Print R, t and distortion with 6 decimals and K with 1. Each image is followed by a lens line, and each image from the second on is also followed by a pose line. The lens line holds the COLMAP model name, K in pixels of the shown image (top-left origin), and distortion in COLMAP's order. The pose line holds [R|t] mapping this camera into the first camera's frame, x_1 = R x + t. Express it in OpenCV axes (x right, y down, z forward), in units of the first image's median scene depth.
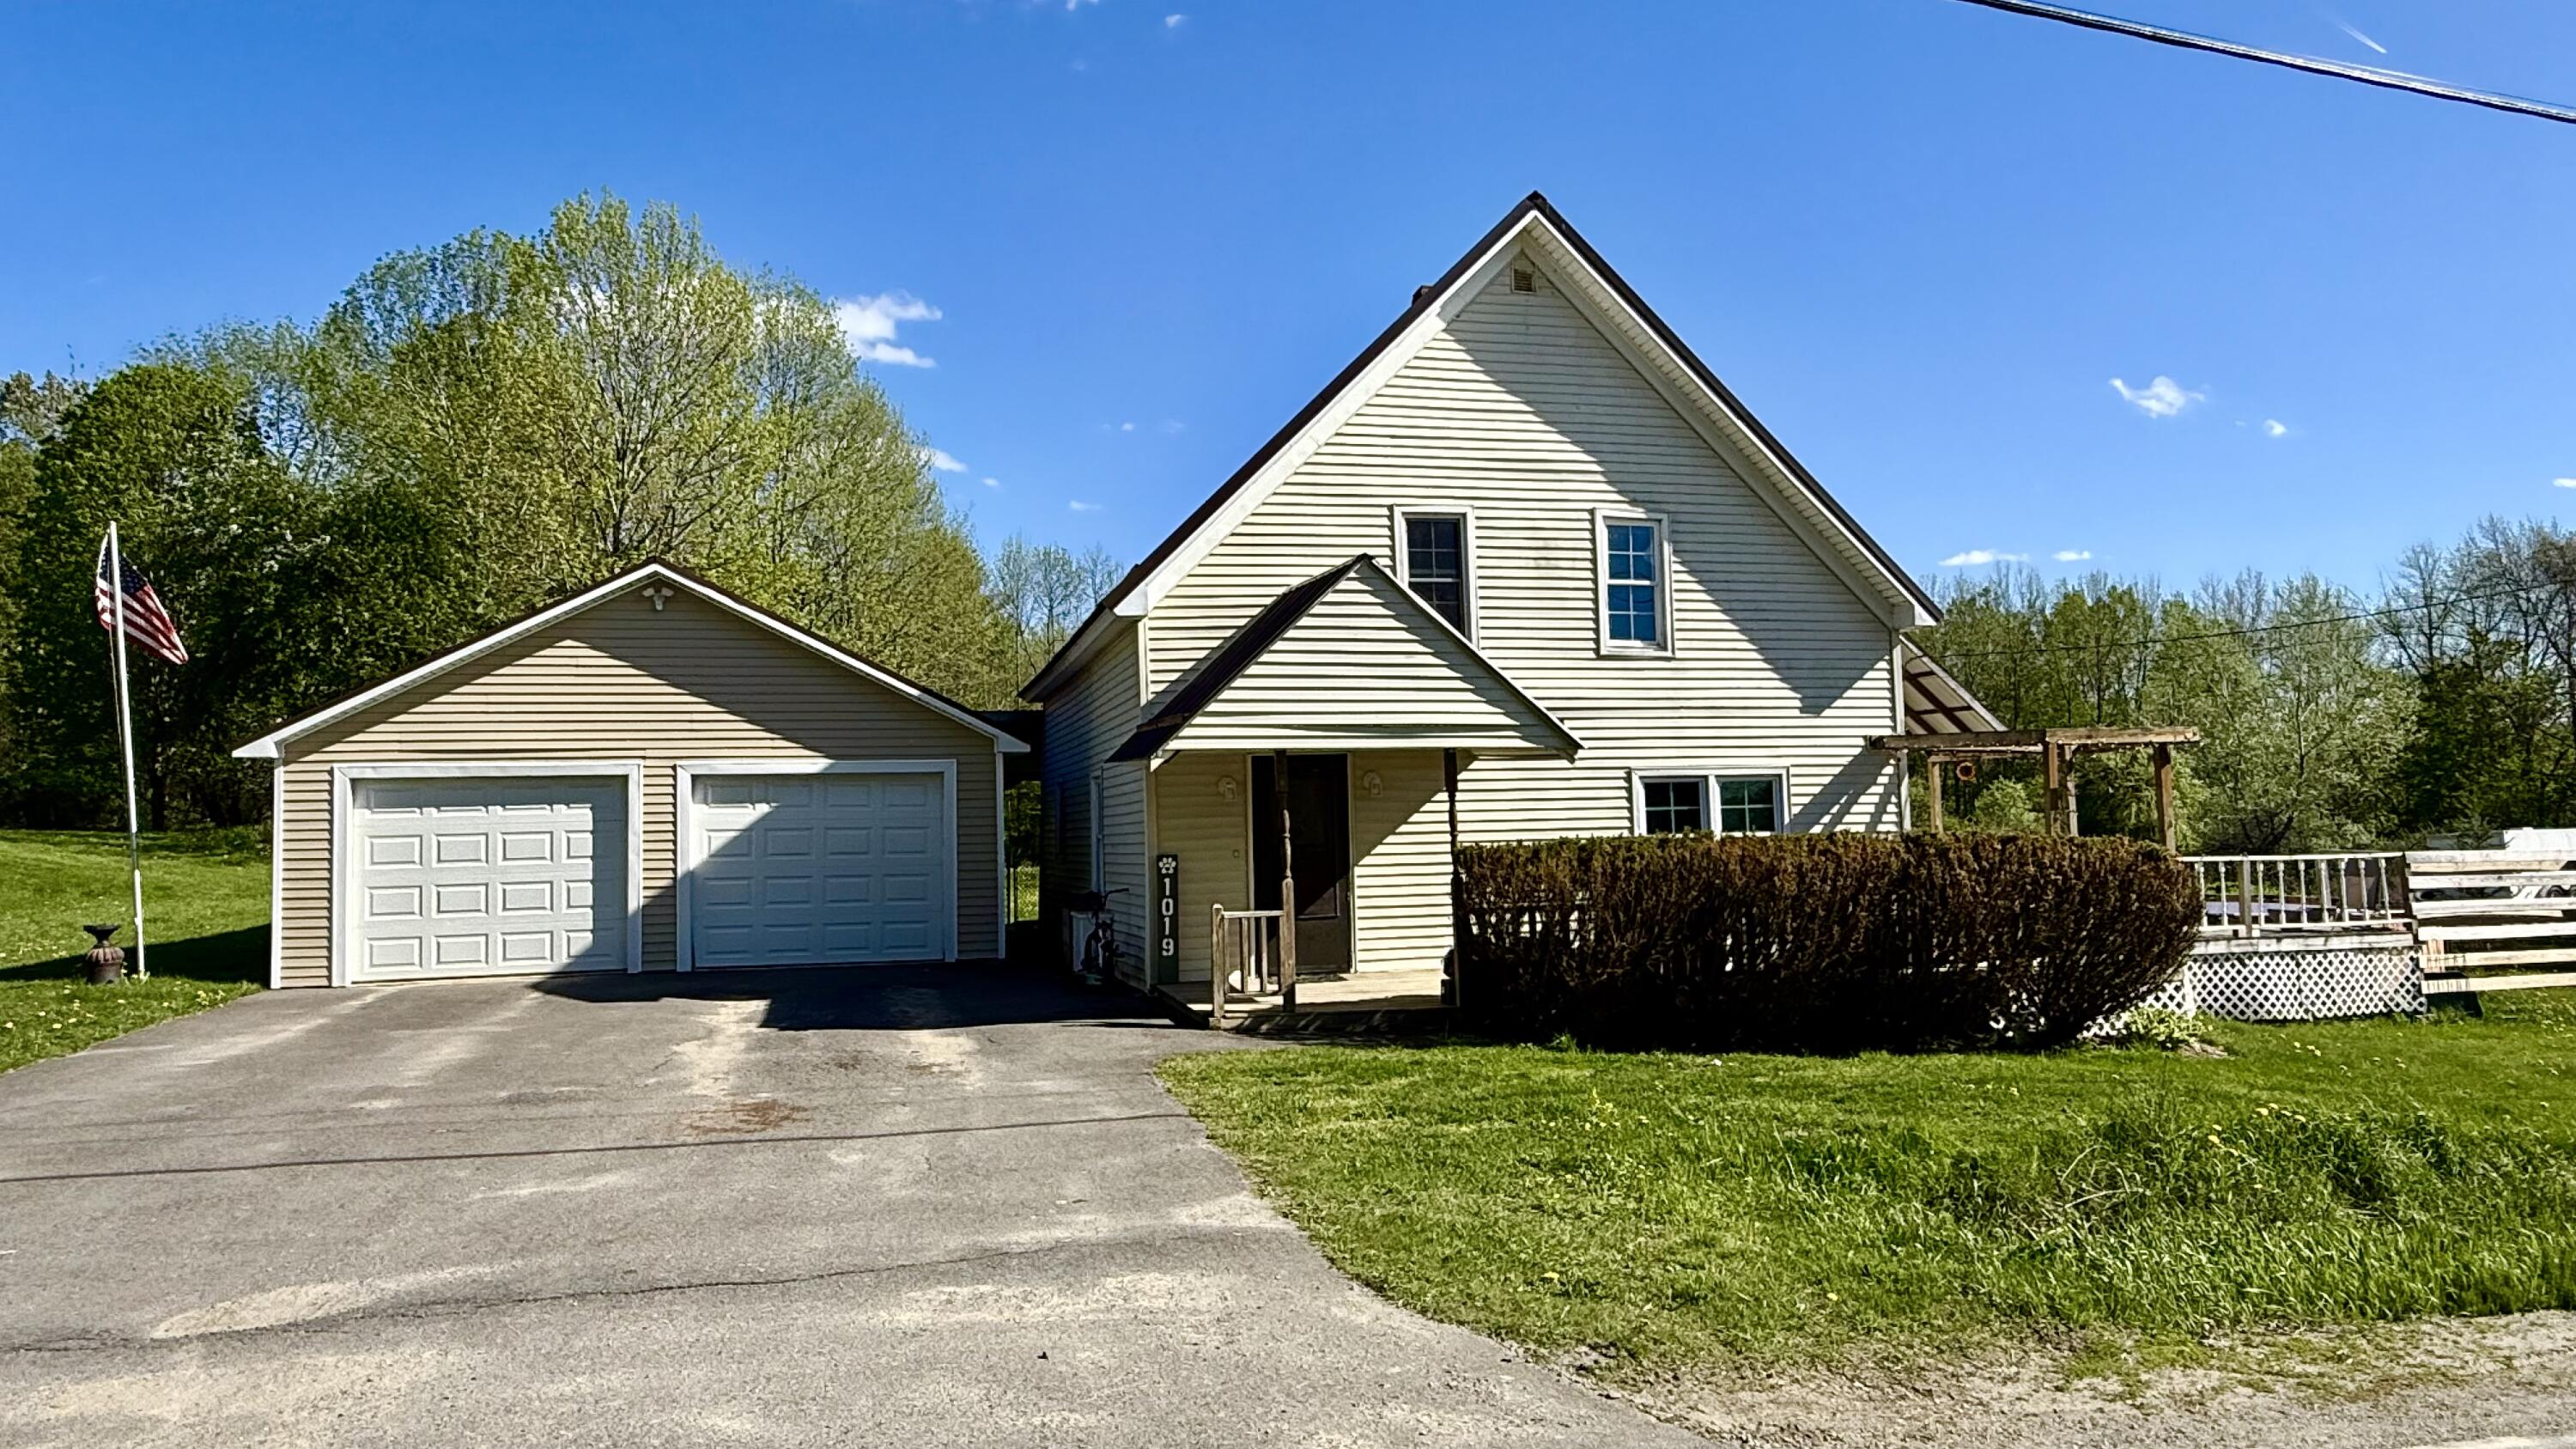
lens RADIAL K [[1709.8, 0, 1288.4], [0, 1709.8, 708.7], [0, 0, 1]] dist [0.002807, -0.002744]
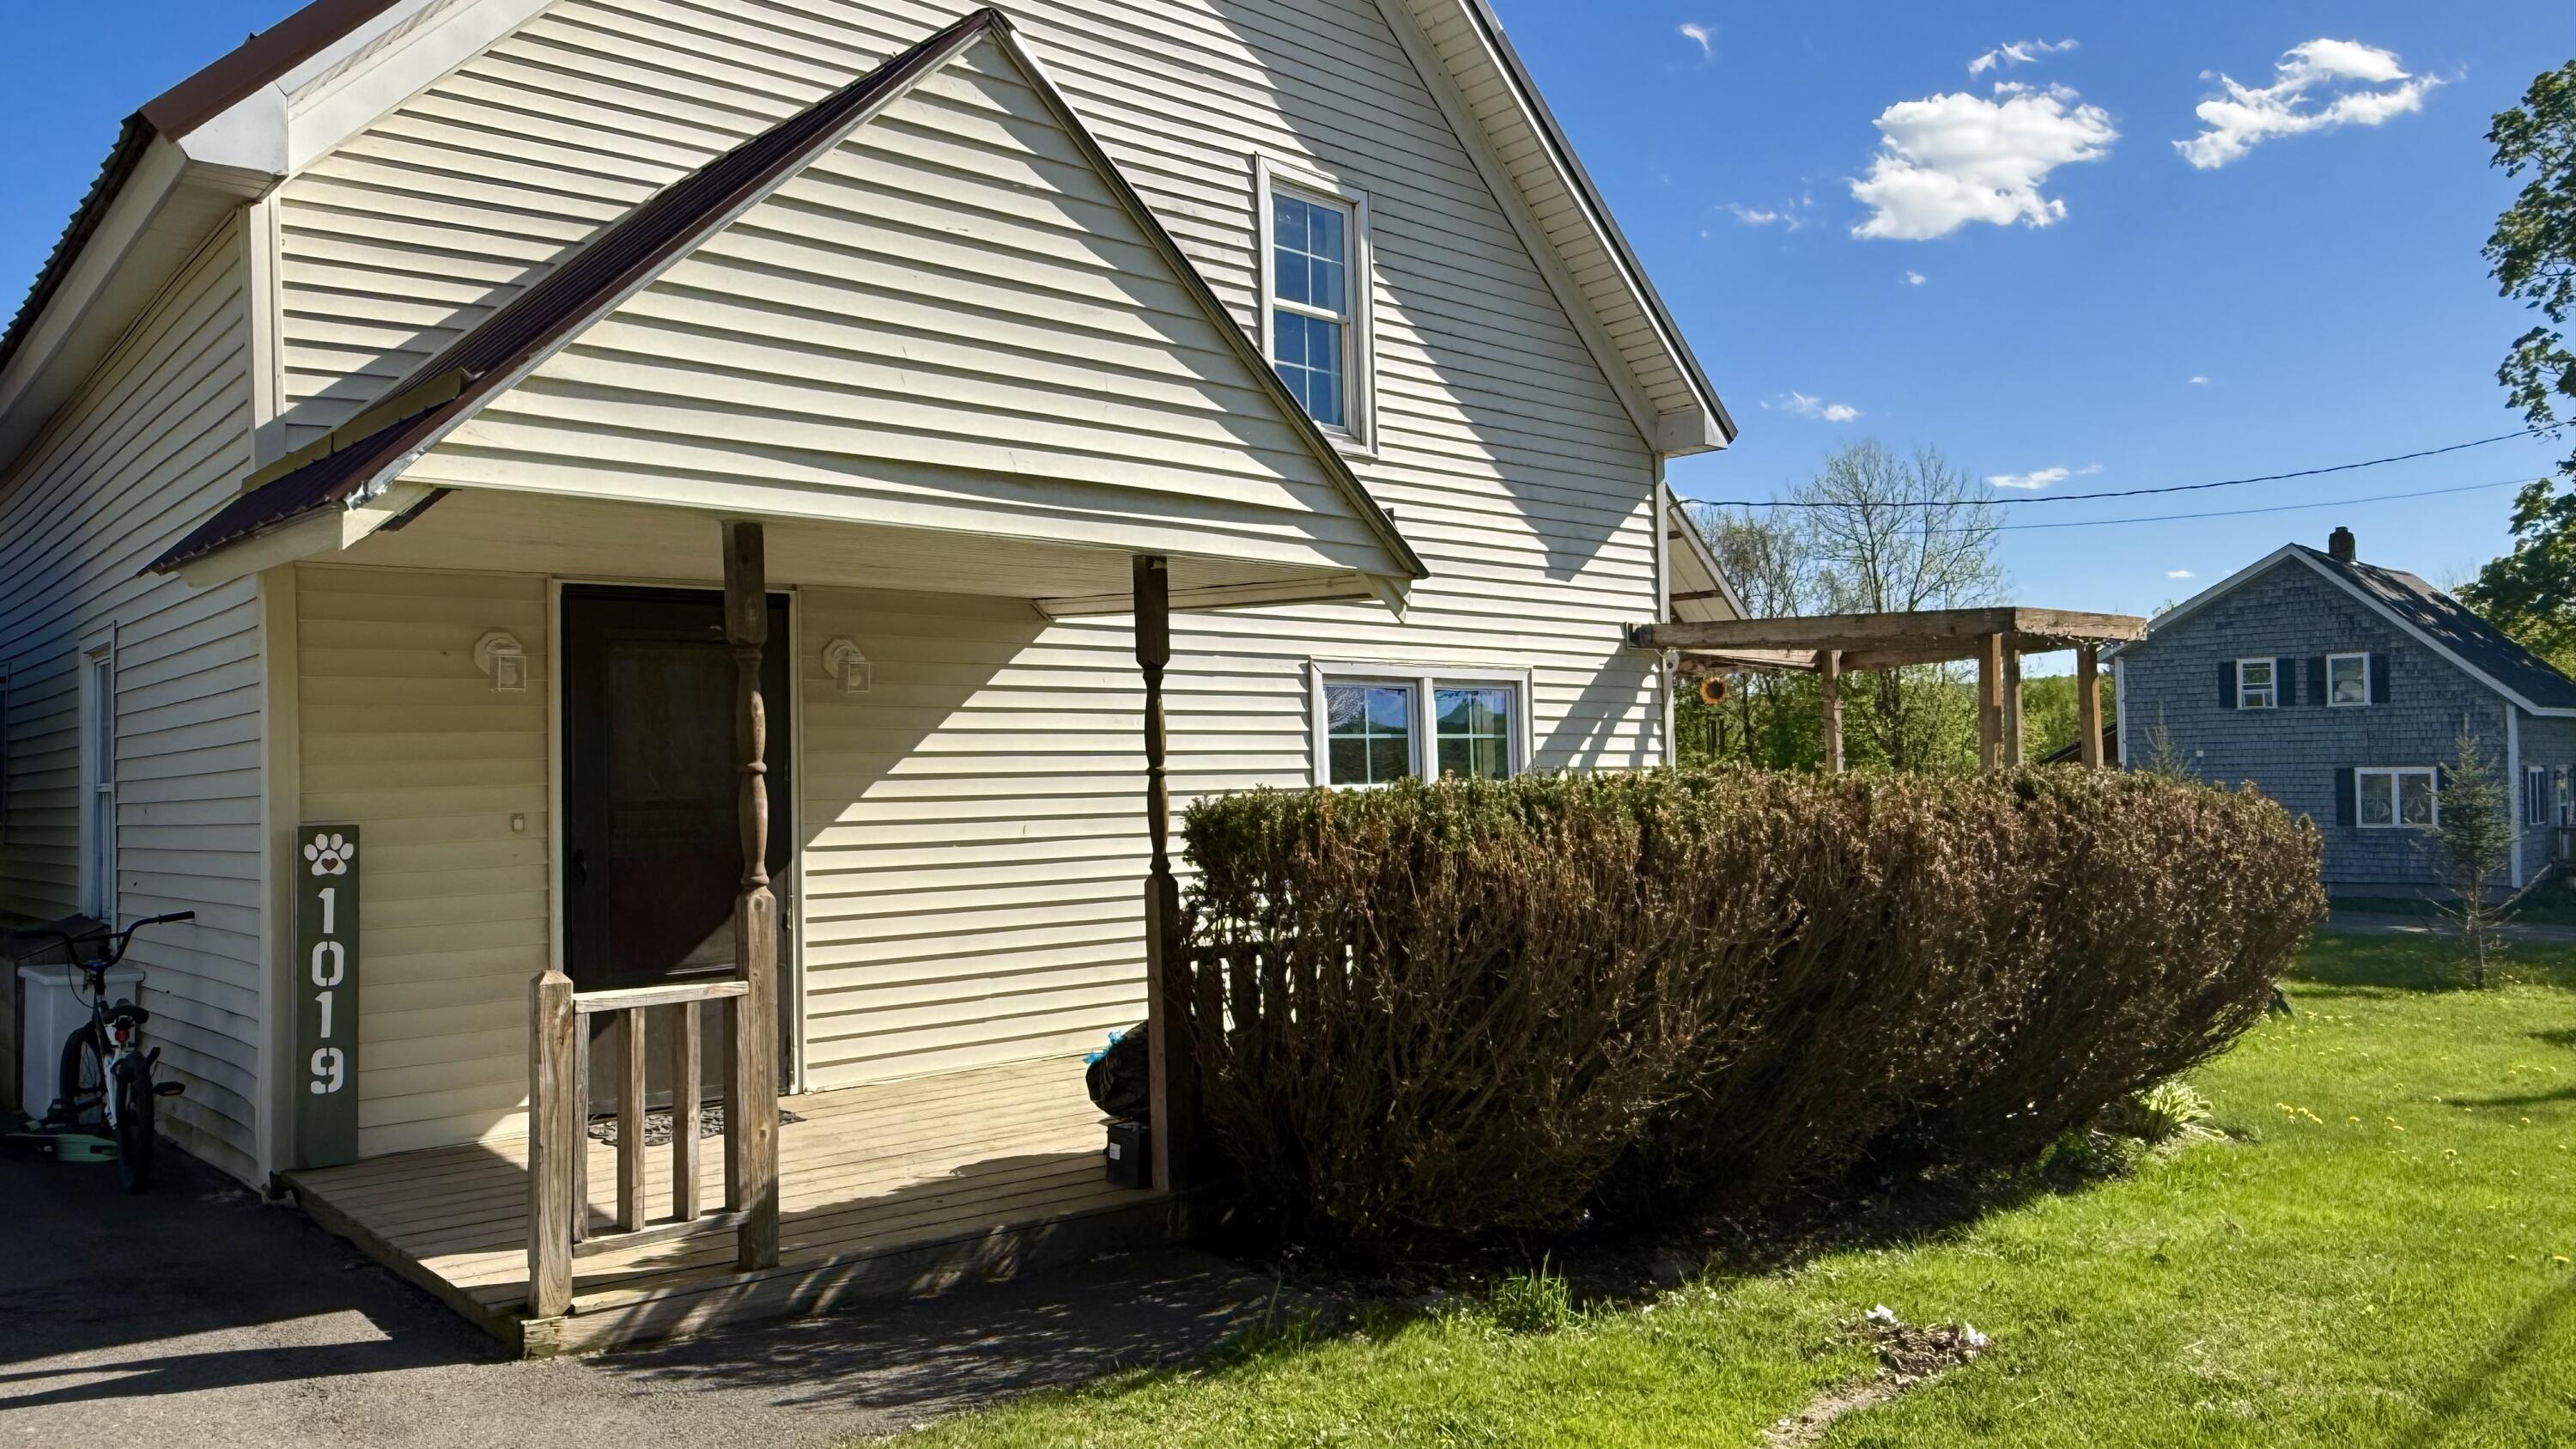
lens RADIAL K [[1812.6, 0, 1293.0], [0, 1812.6, 725.9], [0, 0, 1]] dist [-0.006437, -0.002953]
pose [[0.885162, 0.020238, 0.464842, -0.063188], [-0.033111, 0.999261, 0.019545, 0.044672], [-0.464103, -0.032691, 0.885178, 0.505588]]
